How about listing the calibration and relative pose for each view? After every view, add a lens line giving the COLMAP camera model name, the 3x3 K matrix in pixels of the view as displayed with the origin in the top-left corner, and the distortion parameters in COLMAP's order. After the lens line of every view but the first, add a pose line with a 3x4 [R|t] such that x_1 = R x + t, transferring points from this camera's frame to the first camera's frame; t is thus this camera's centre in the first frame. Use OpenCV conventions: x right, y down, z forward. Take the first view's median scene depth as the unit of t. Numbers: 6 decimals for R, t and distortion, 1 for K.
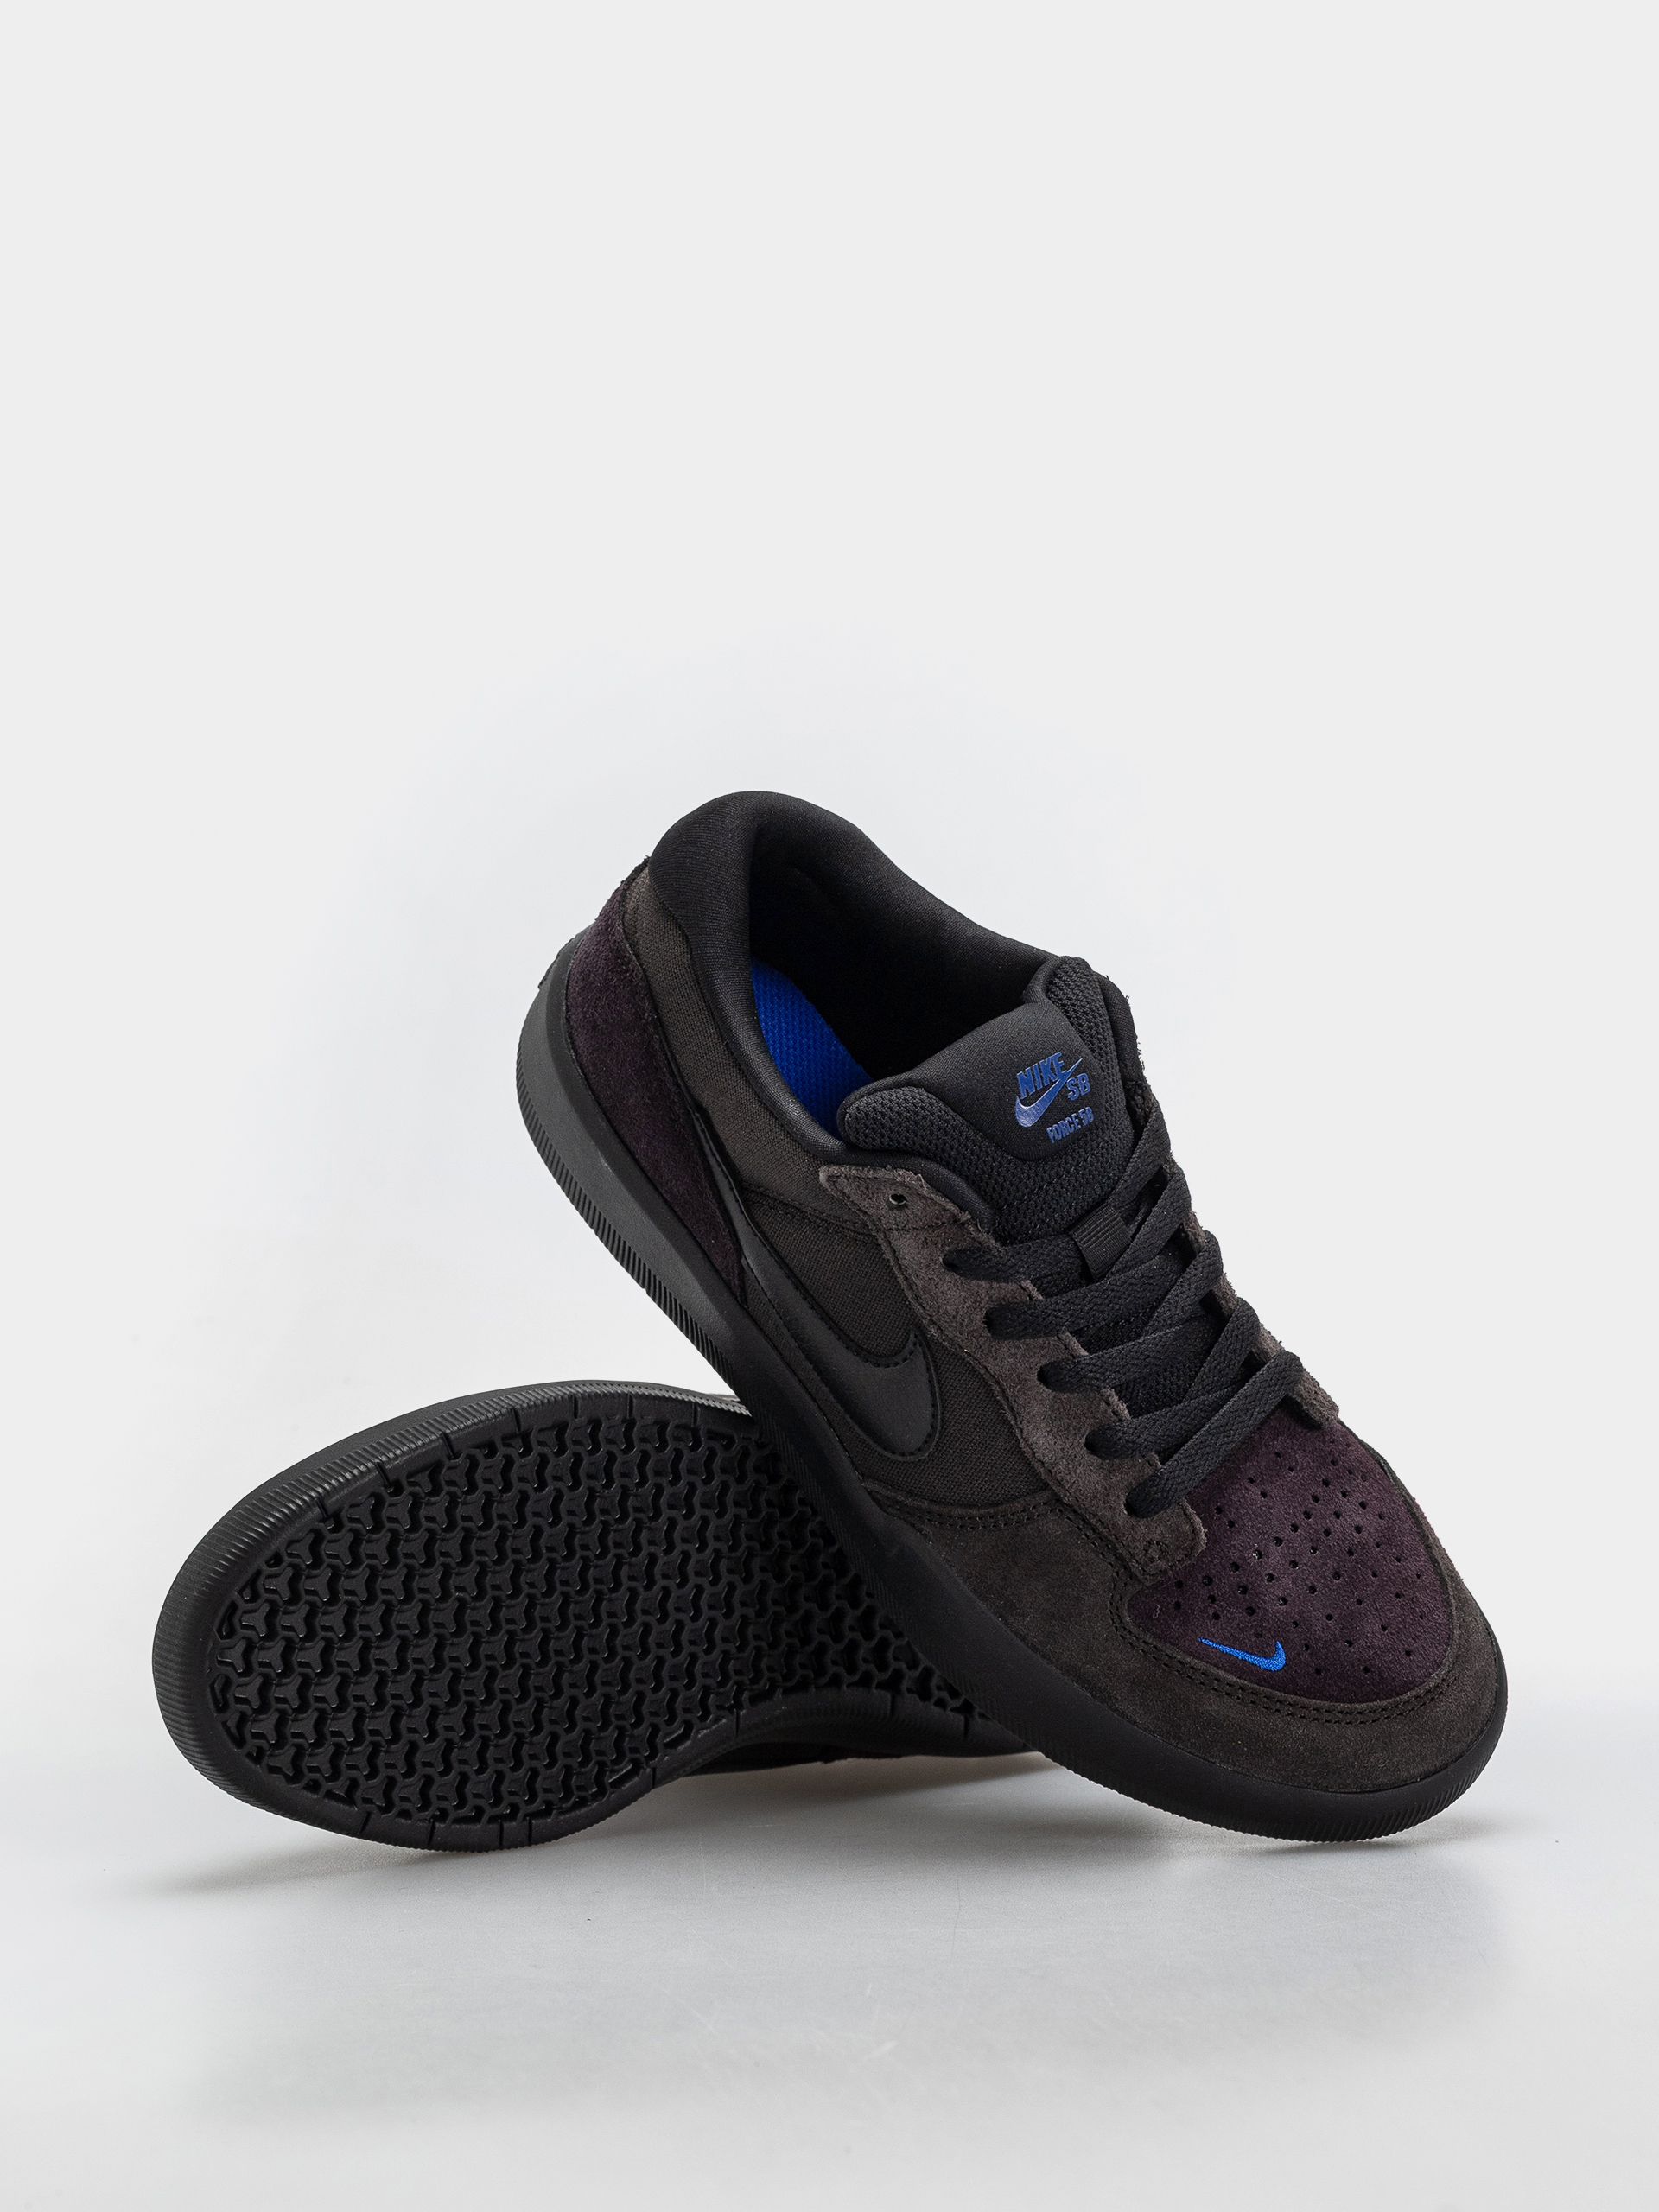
lens RADIAL K [[5902.7, 0, 829.5], [0, 5902.7, 1106.0], [0, 0, 1]] dist [0.023949, 0.404385]
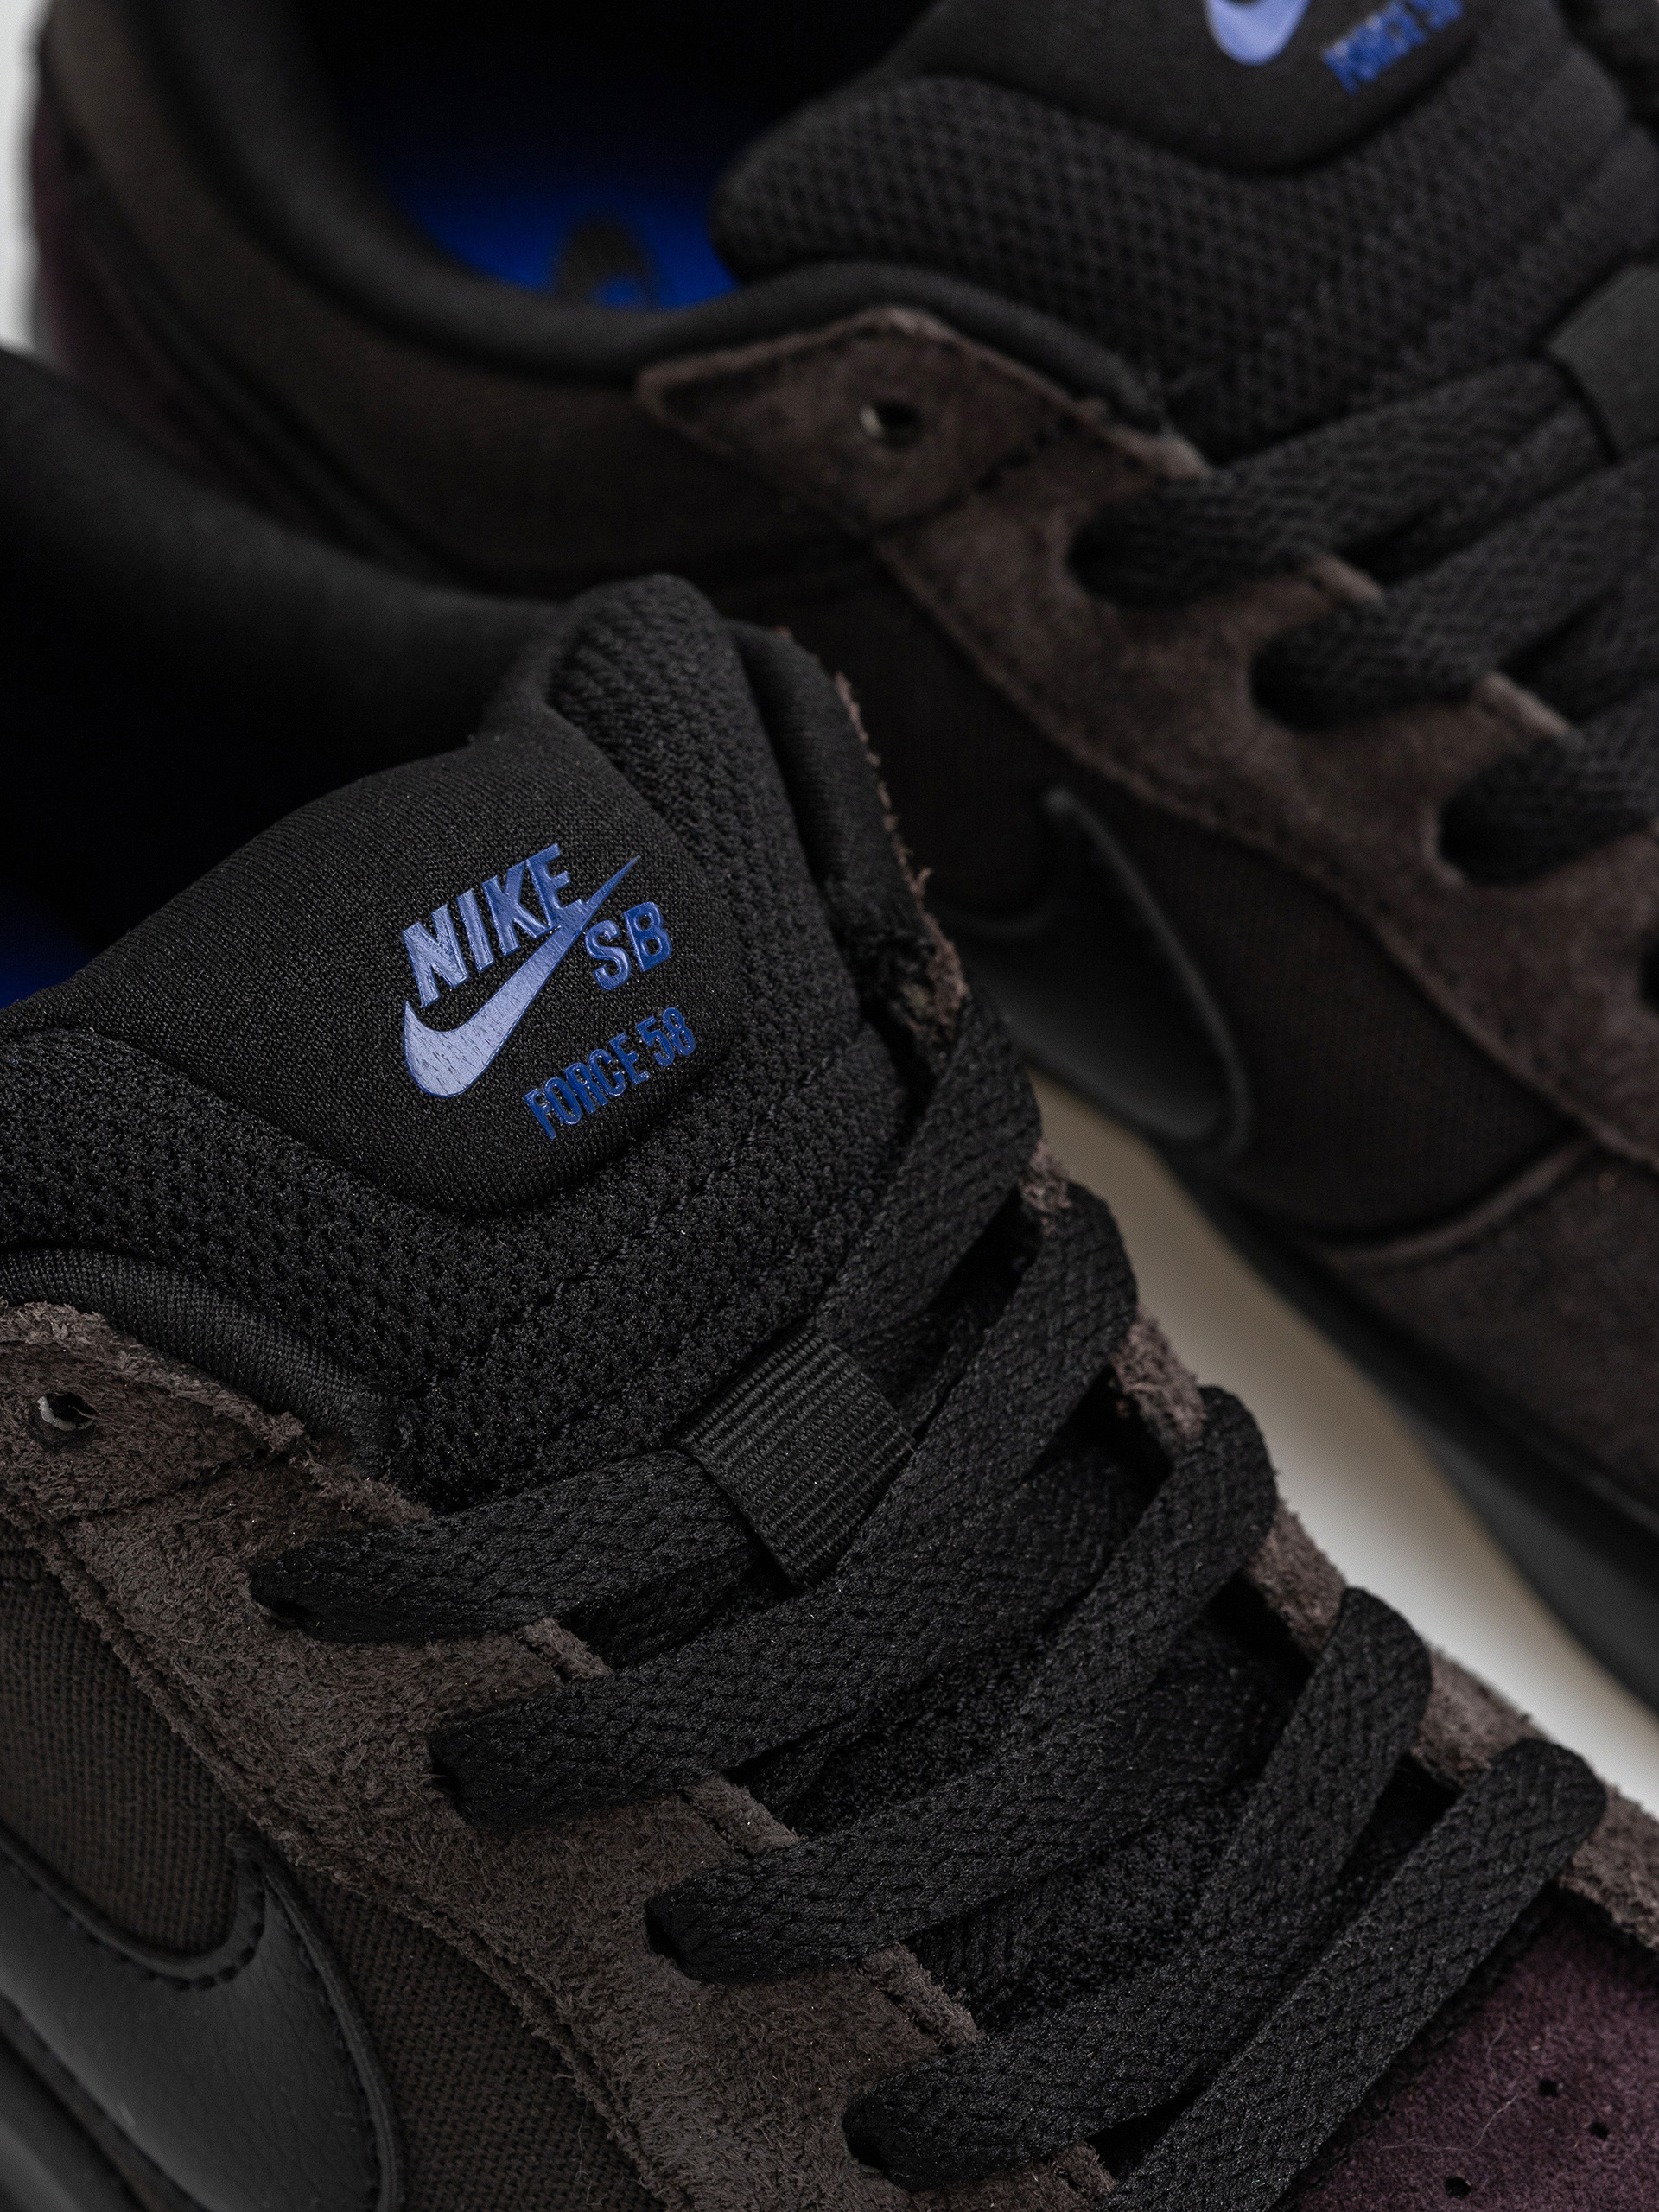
lens RADIAL K [[7450.6, 0, 829.5], [0, 7450.6, 1106.0], [0, 0, 1]] dist [0.006658, 0.316775]
pose [[0.978776, -0.160208, -0.127793, 0.098142], [0.147677, 0.983741, -0.102201, 0.044102], [0.142089, 0.081160, 0.986521, 0.630509]]
